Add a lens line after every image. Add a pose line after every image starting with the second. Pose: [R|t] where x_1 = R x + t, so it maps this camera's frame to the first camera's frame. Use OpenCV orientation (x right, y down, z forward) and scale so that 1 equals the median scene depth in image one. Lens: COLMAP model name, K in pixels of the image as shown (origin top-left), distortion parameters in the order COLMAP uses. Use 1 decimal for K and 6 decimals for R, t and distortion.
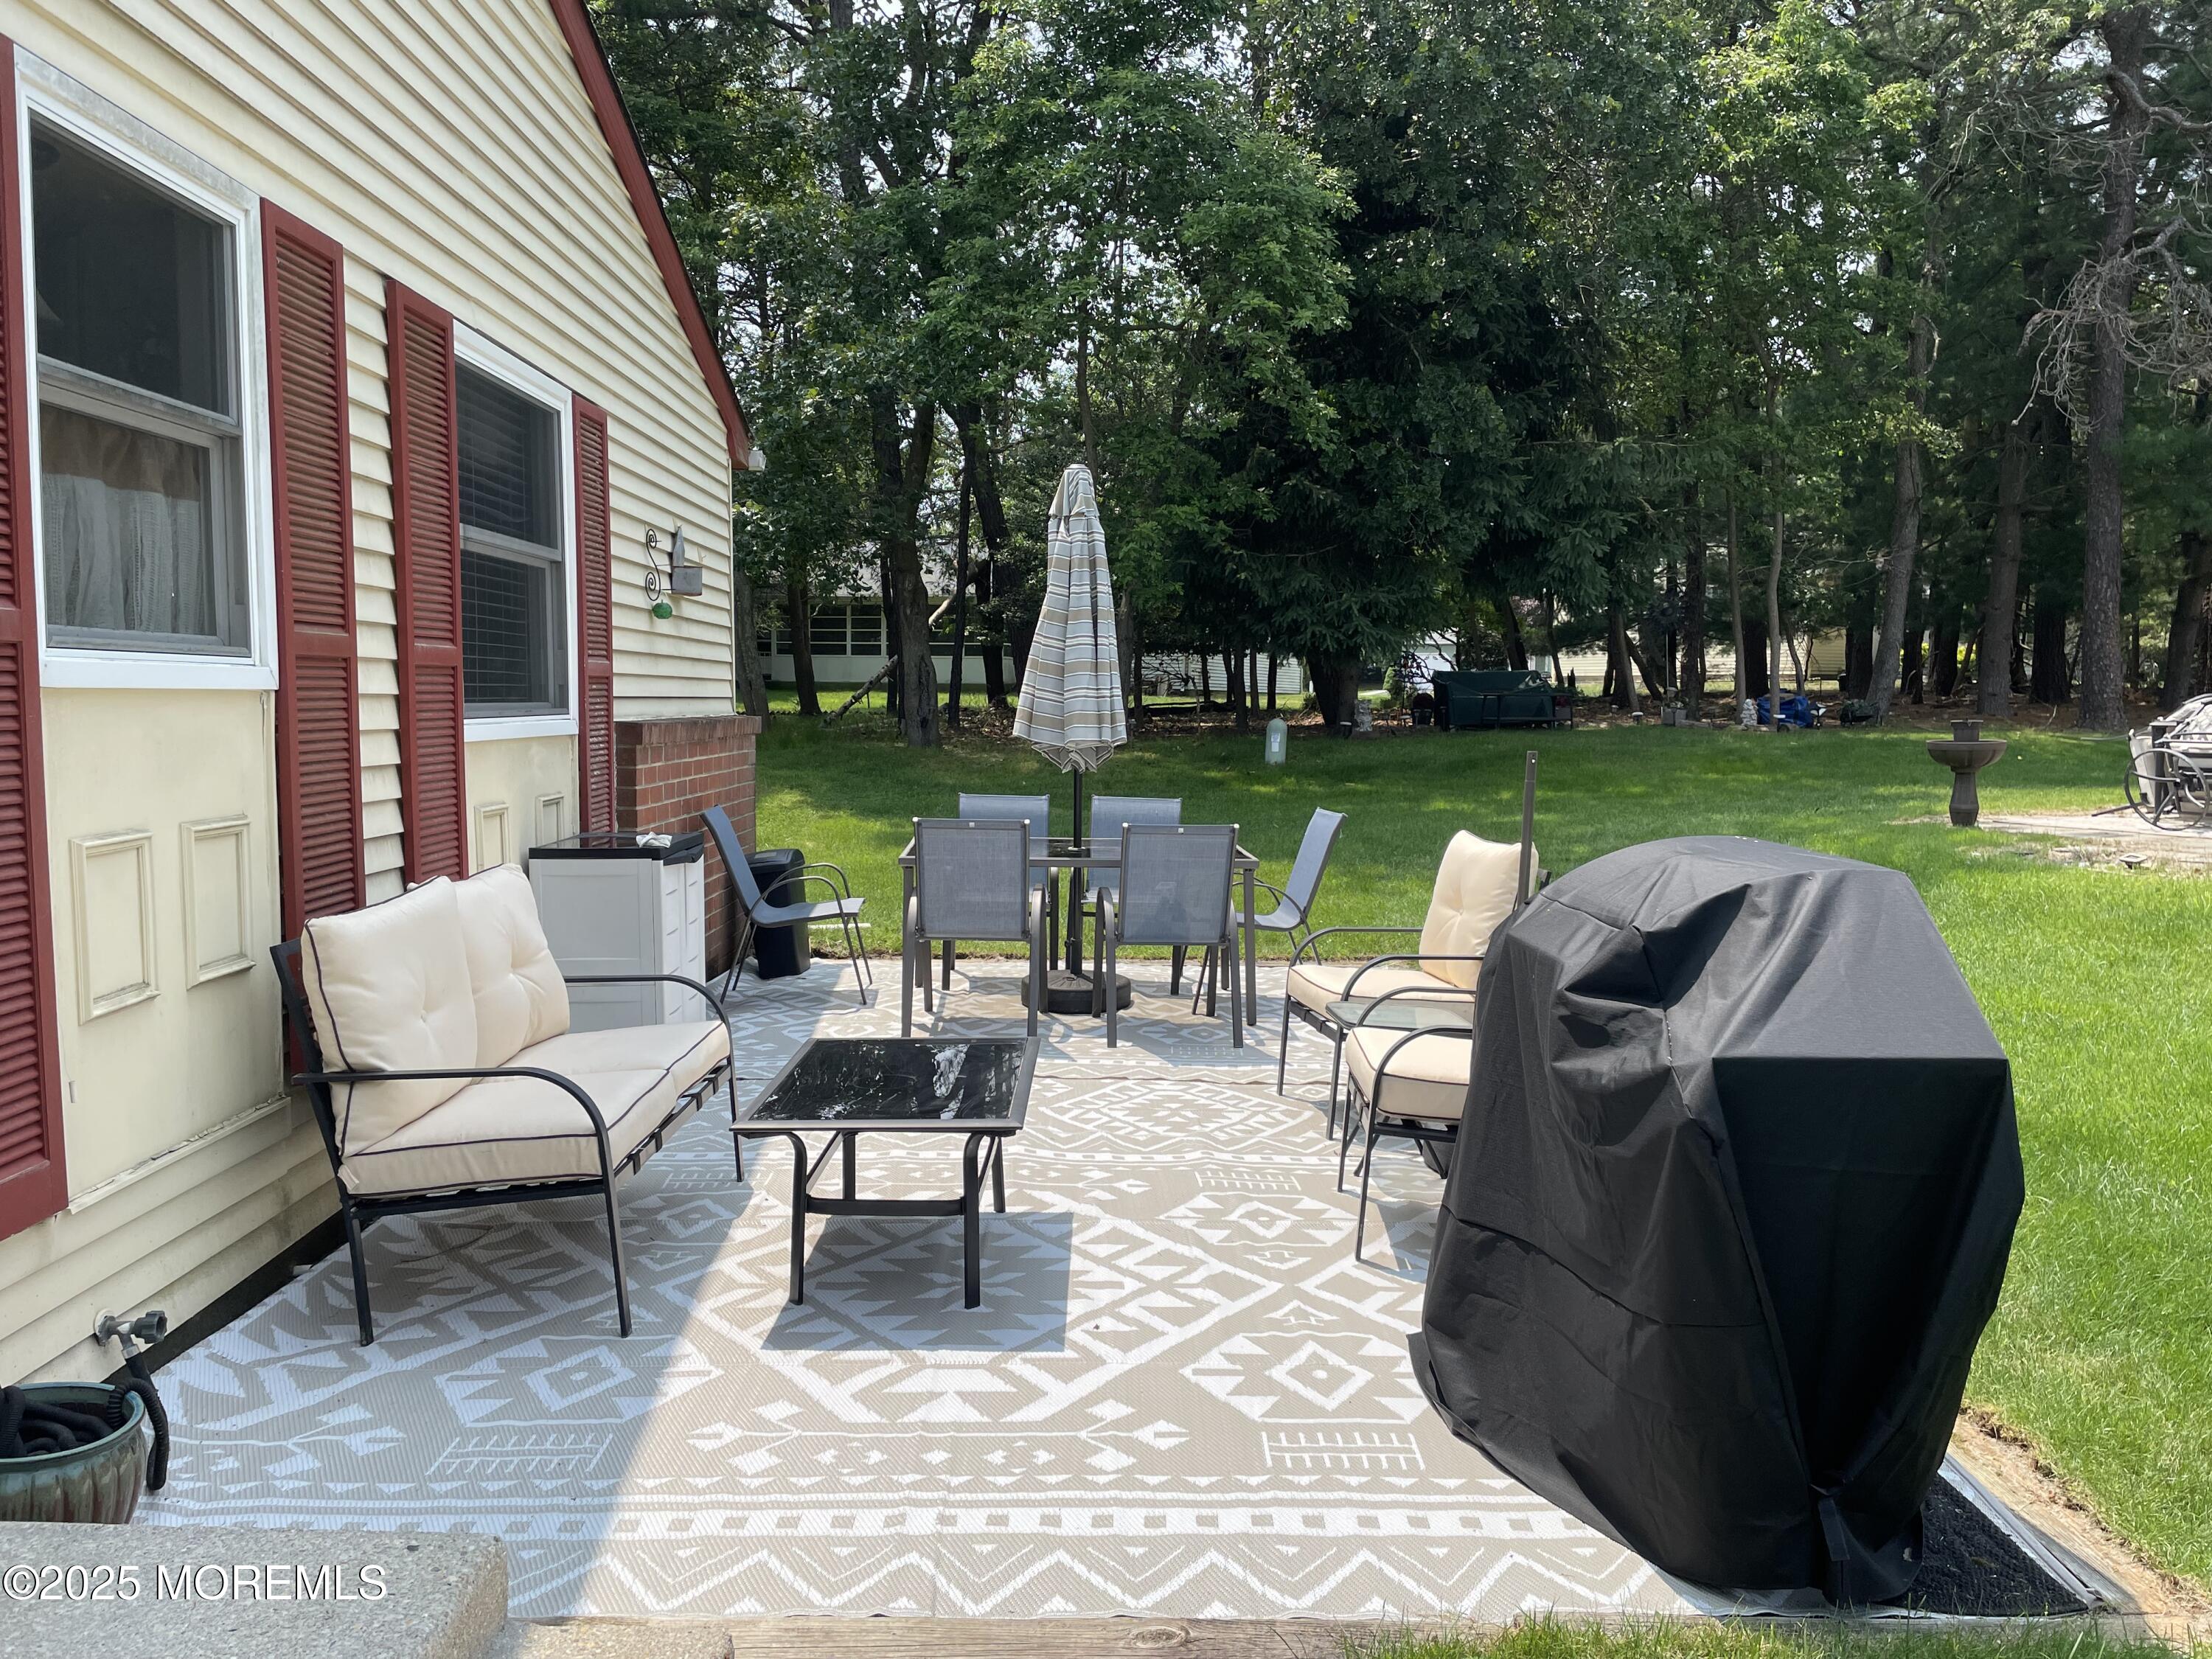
lens RADIAL K [[1656.3, 0, 1113.9], [0, 1656.3, 841.7], [0, 0, 1]] dist [0.094224, -0.117235]
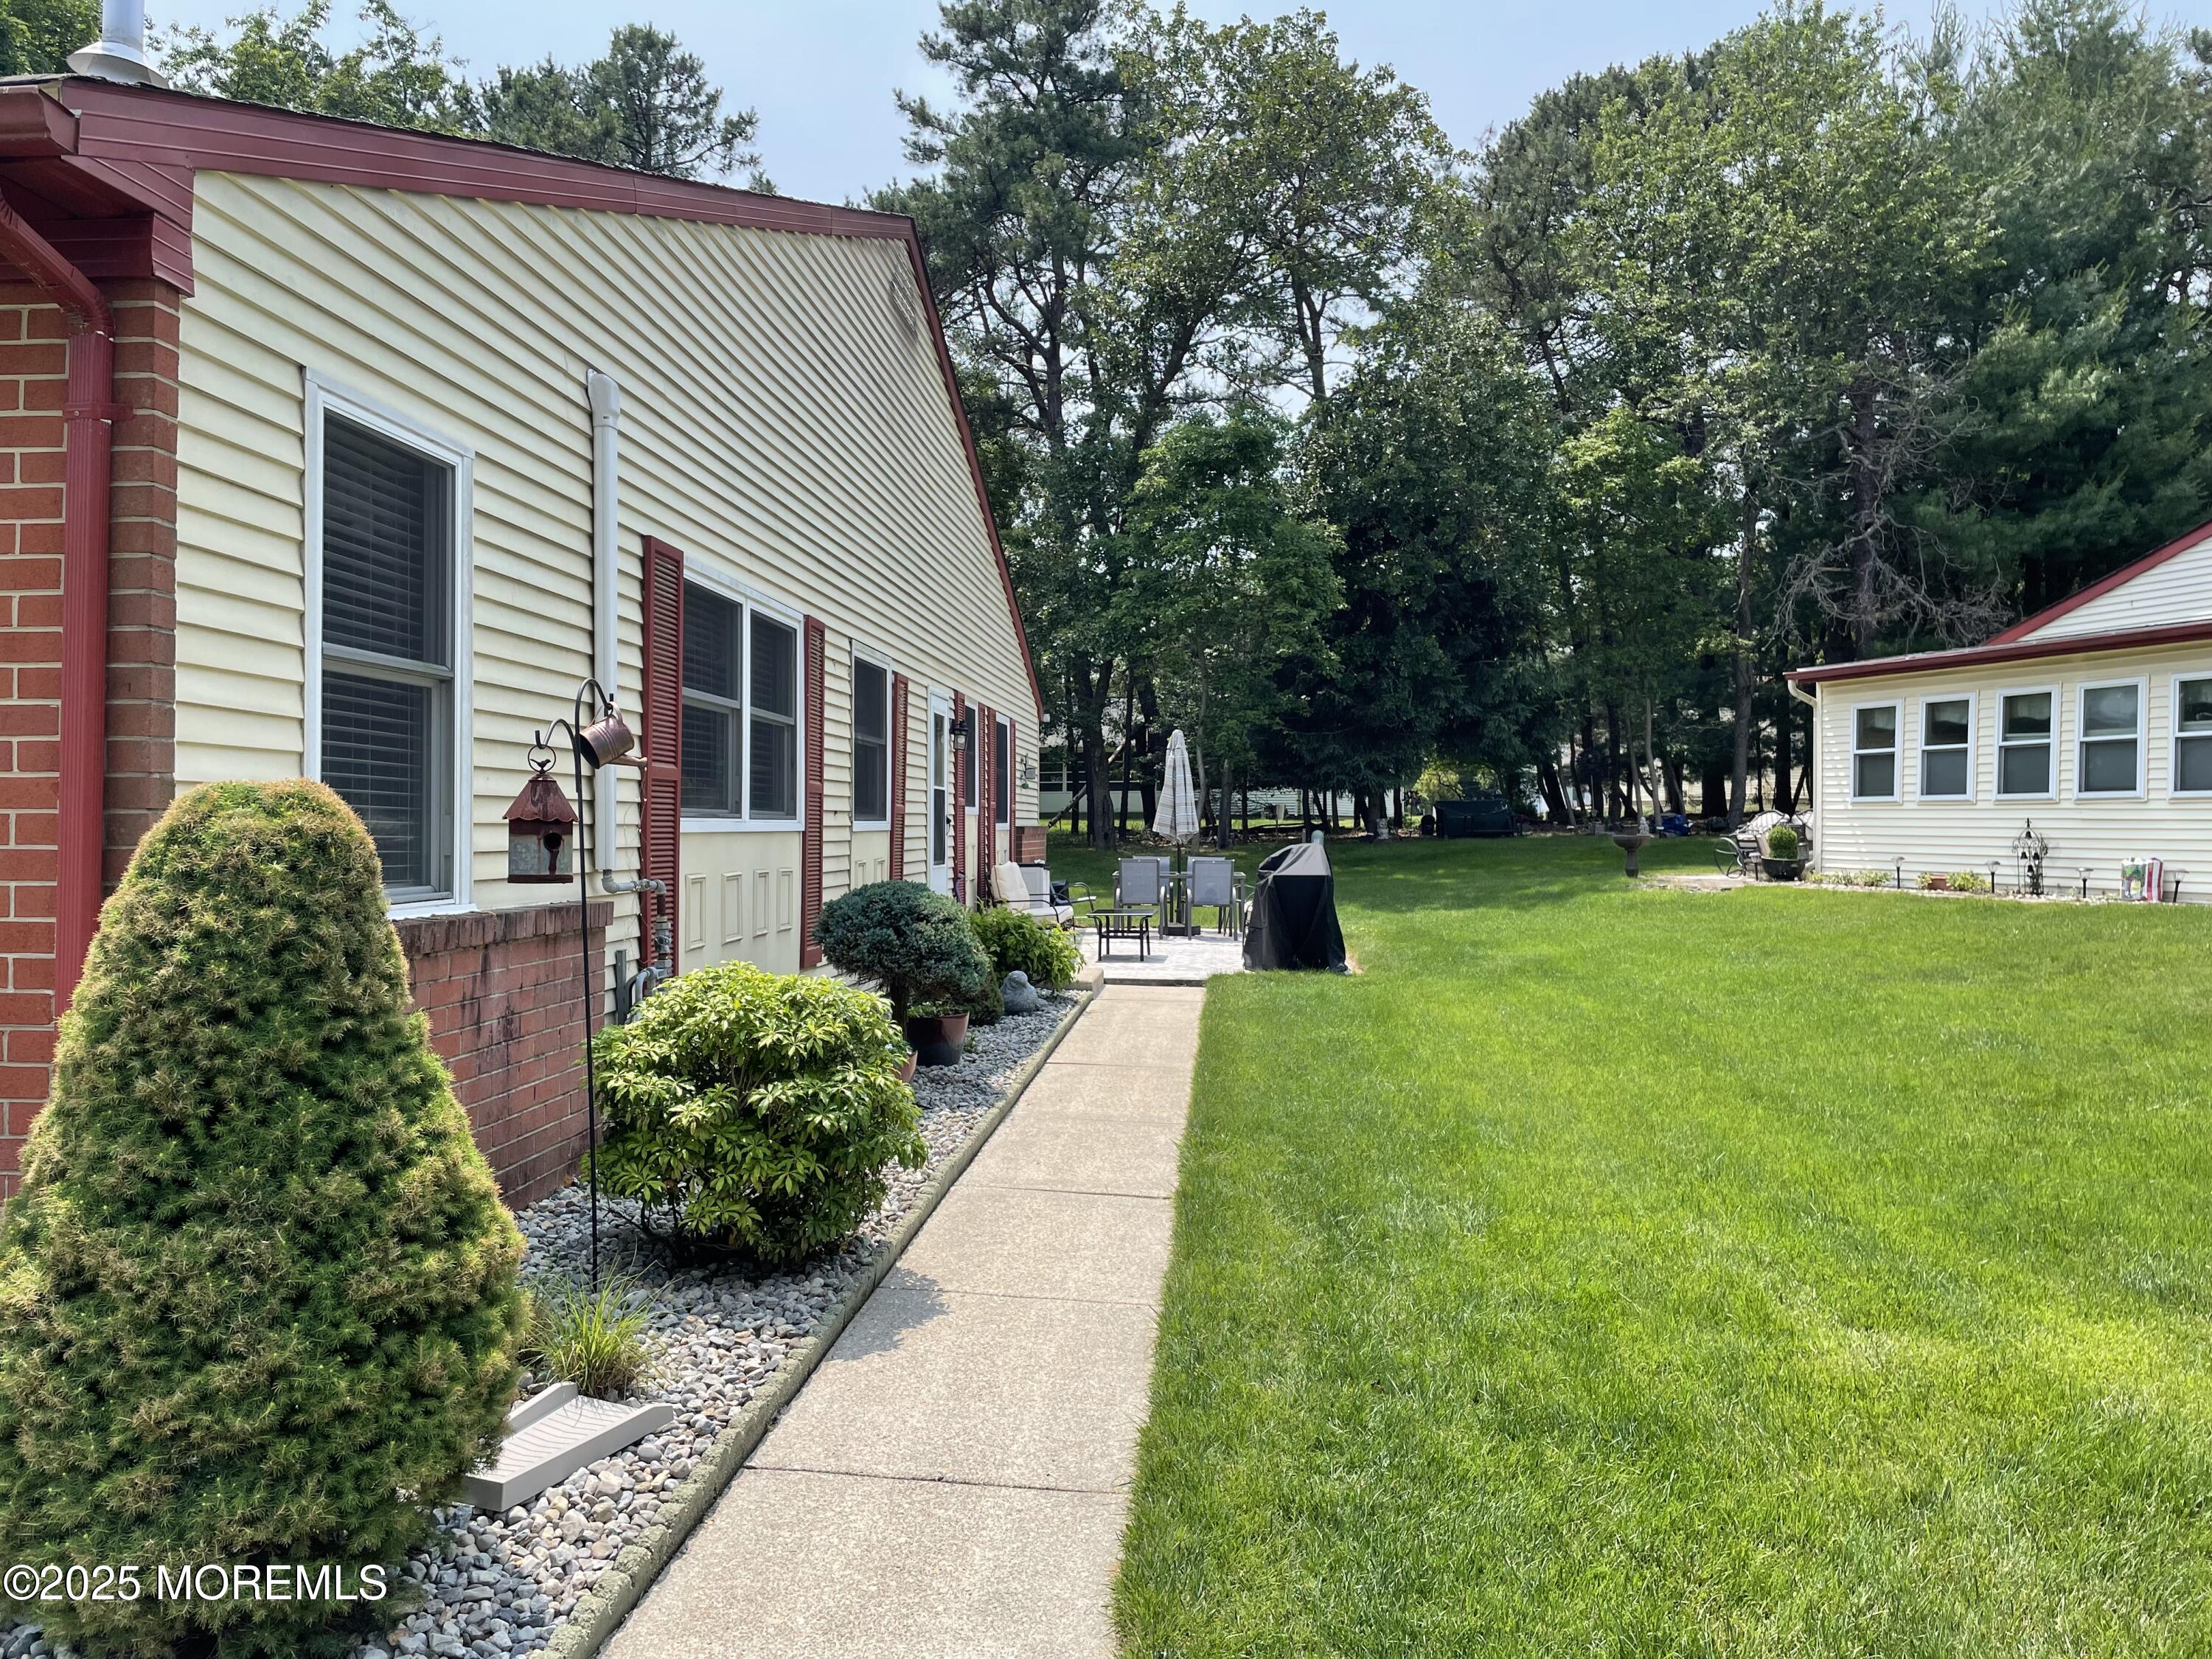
lens RADIAL K [[1651.5, 0, 1106.0], [0, 1651.5, 829.5], [0, 0, 1]] dist [0.099490, -0.128029]
pose [[0.994945, -0.010725, -0.099852, 0.109357], [0.002233, 0.996398, -0.084772, 0.137814], [0.100401, 0.084120, 0.991385, -1.416819]]
